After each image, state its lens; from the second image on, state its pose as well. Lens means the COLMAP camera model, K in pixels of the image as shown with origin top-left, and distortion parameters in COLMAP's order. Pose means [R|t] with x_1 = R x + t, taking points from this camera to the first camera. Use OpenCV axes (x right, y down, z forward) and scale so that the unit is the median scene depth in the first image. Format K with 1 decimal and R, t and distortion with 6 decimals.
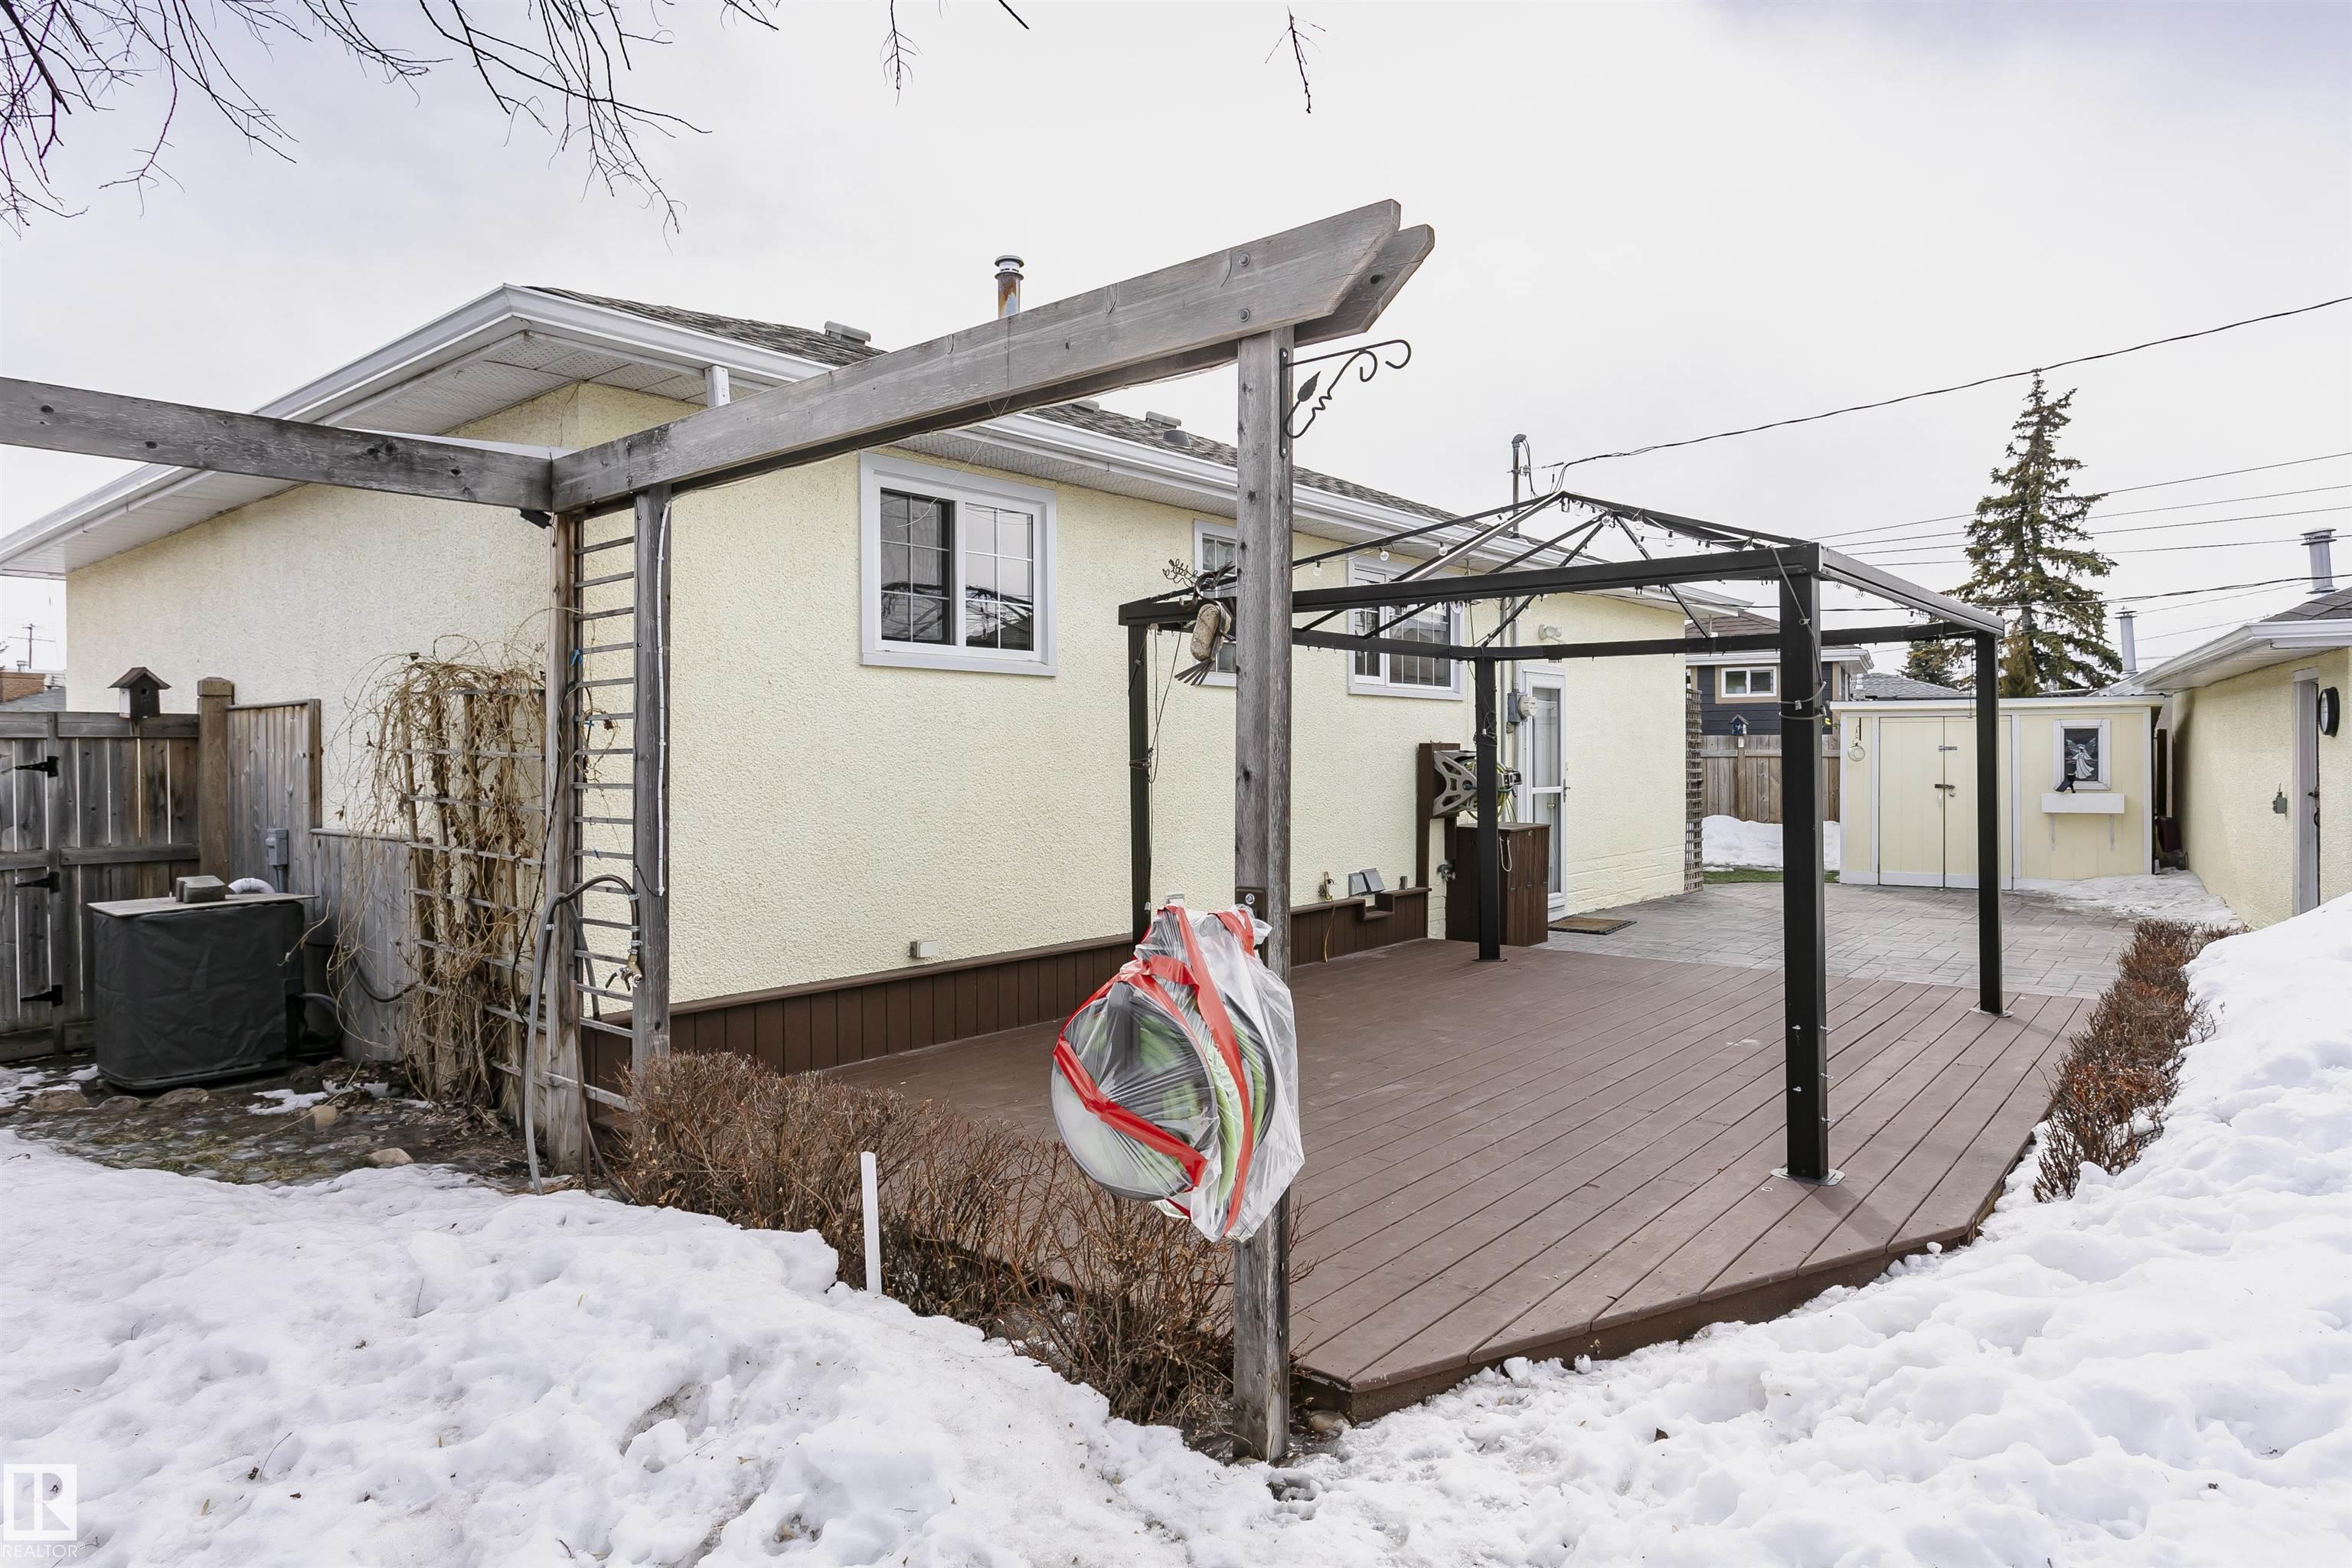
lens RADIAL K [[1377.3, 0, 1170.4], [0, 1377.3, 777.6], [0, 0, 1]] dist [0.004907, 0.000794]
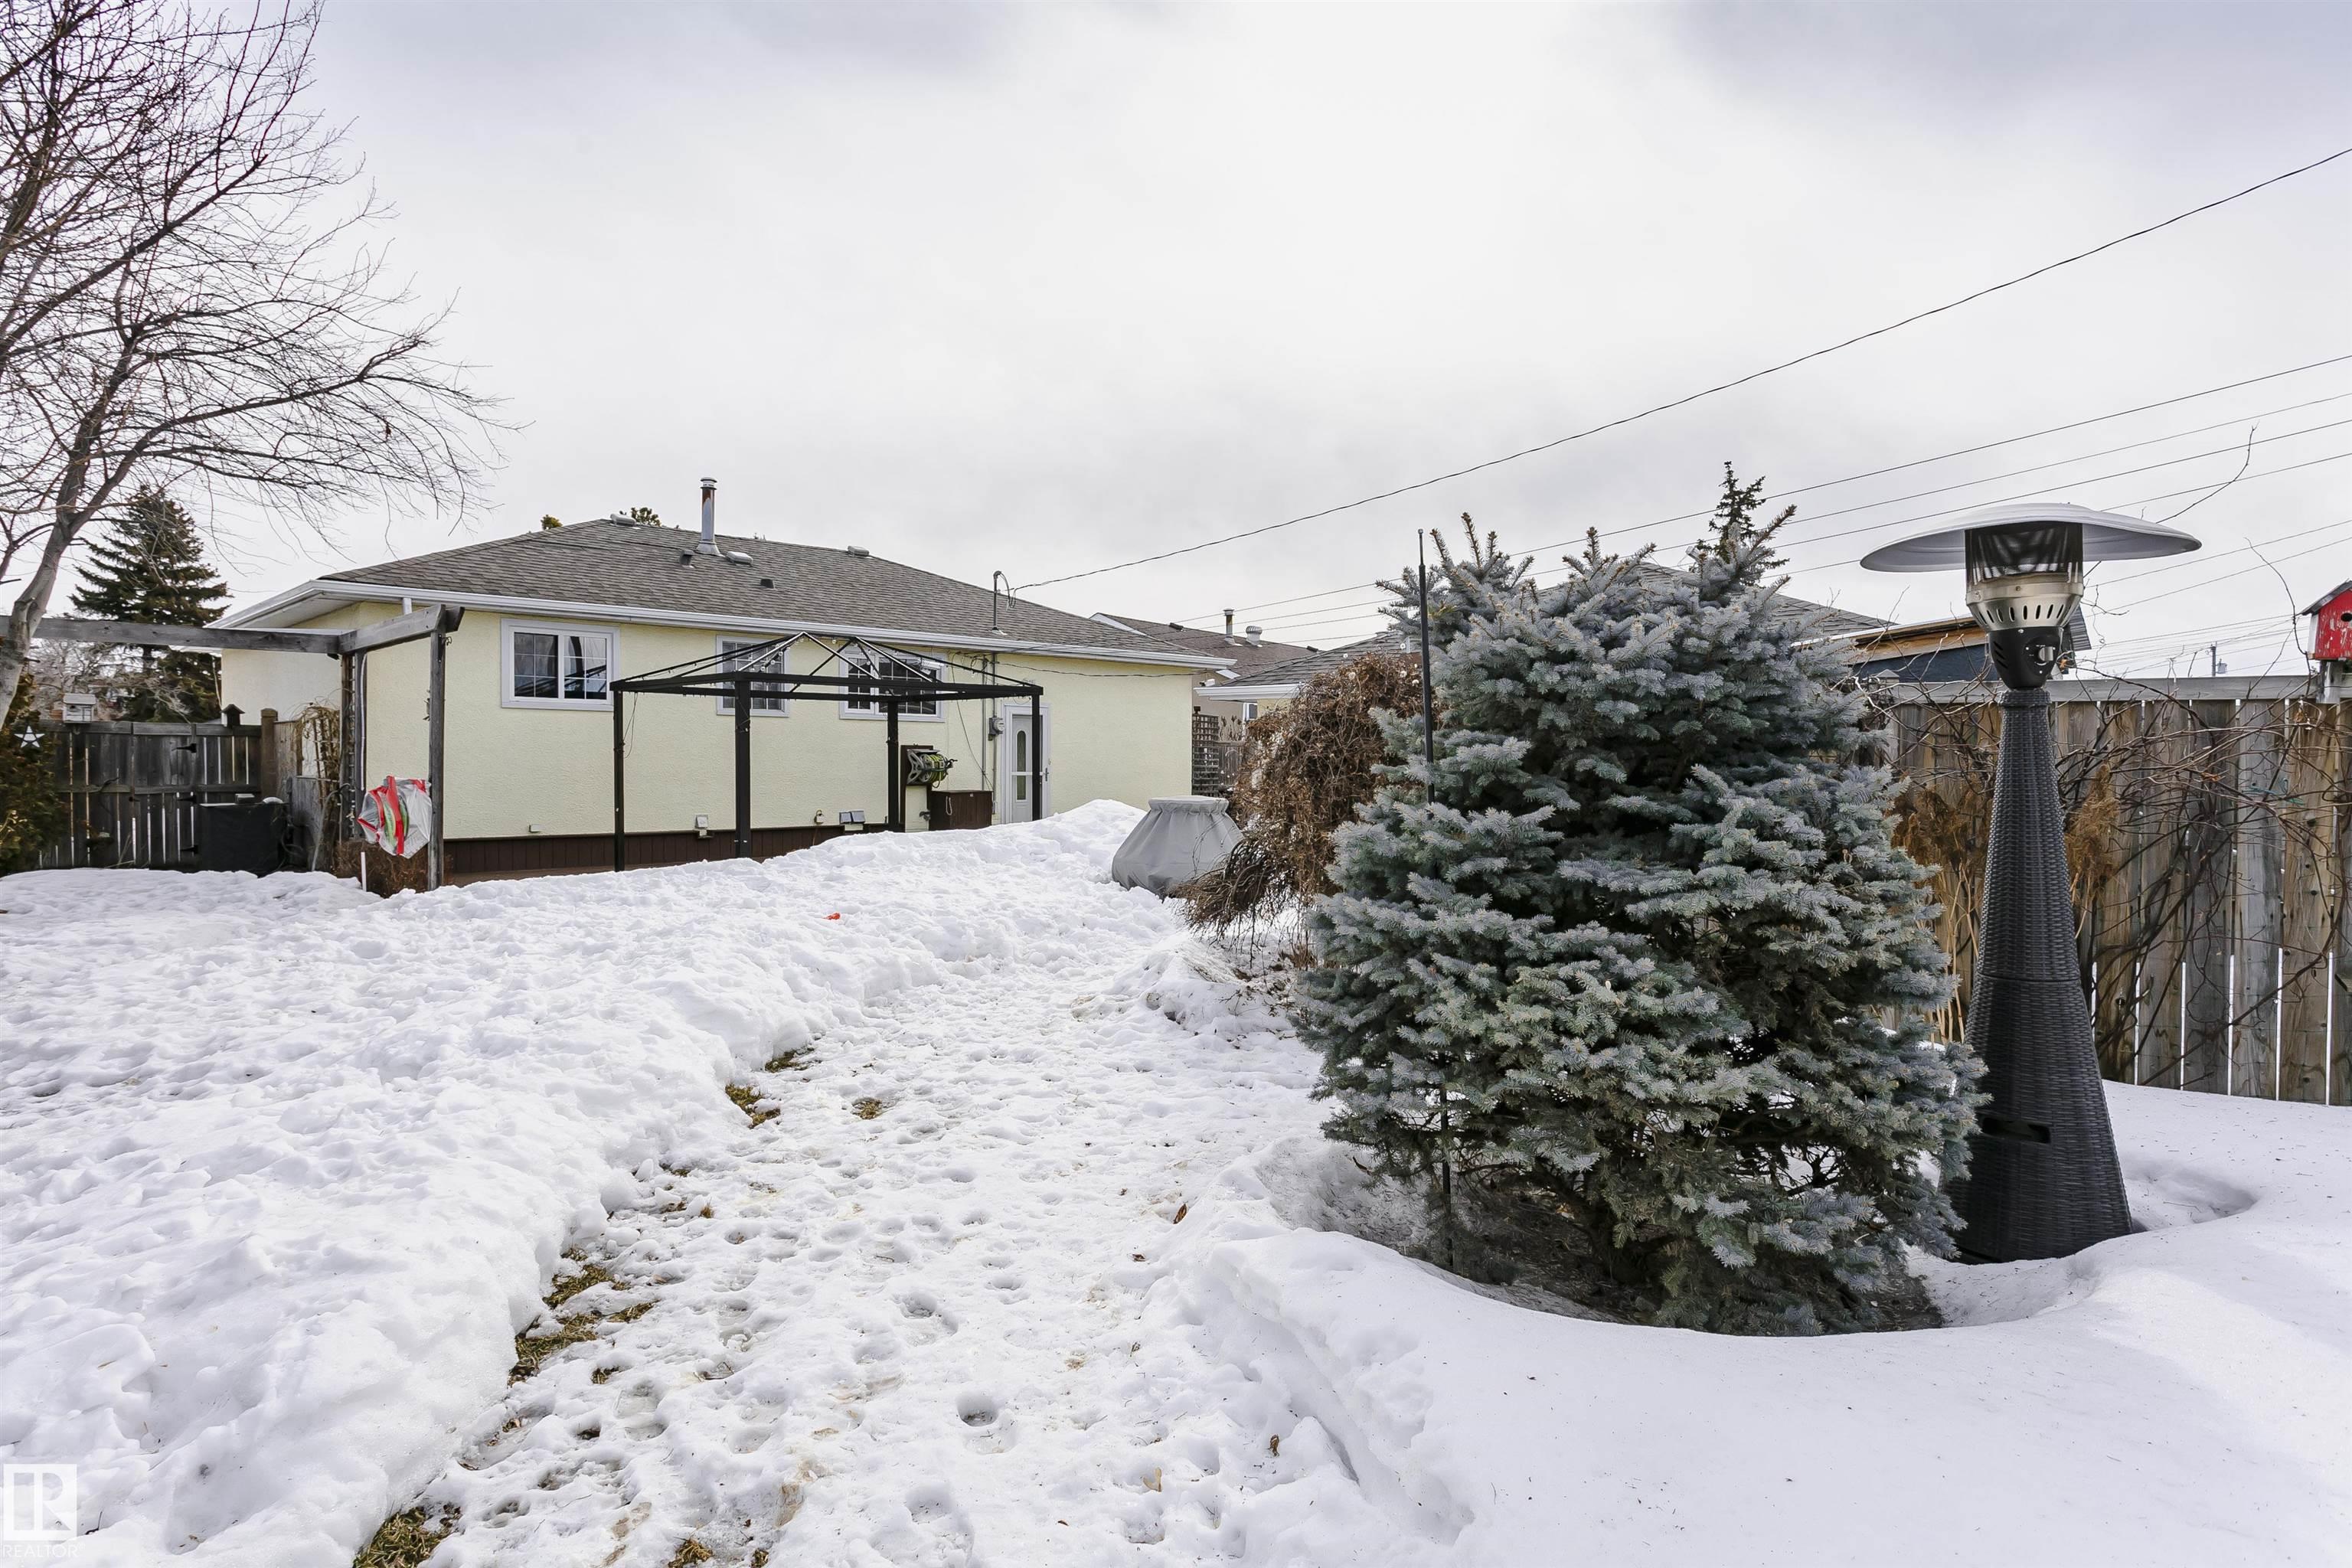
lens RADIAL K [[1305.9, 0, 1180.5], [0, 1305.9, 769.9], [0, 0, 1]] dist [-0.000866, -0.000028]
pose [[0.995823, 0.009312, -0.090828, 0.958354], [-0.010714, 0.999831, -0.014956, 0.040826], [0.090673, 0.015866, 0.995754, -0.948389]]
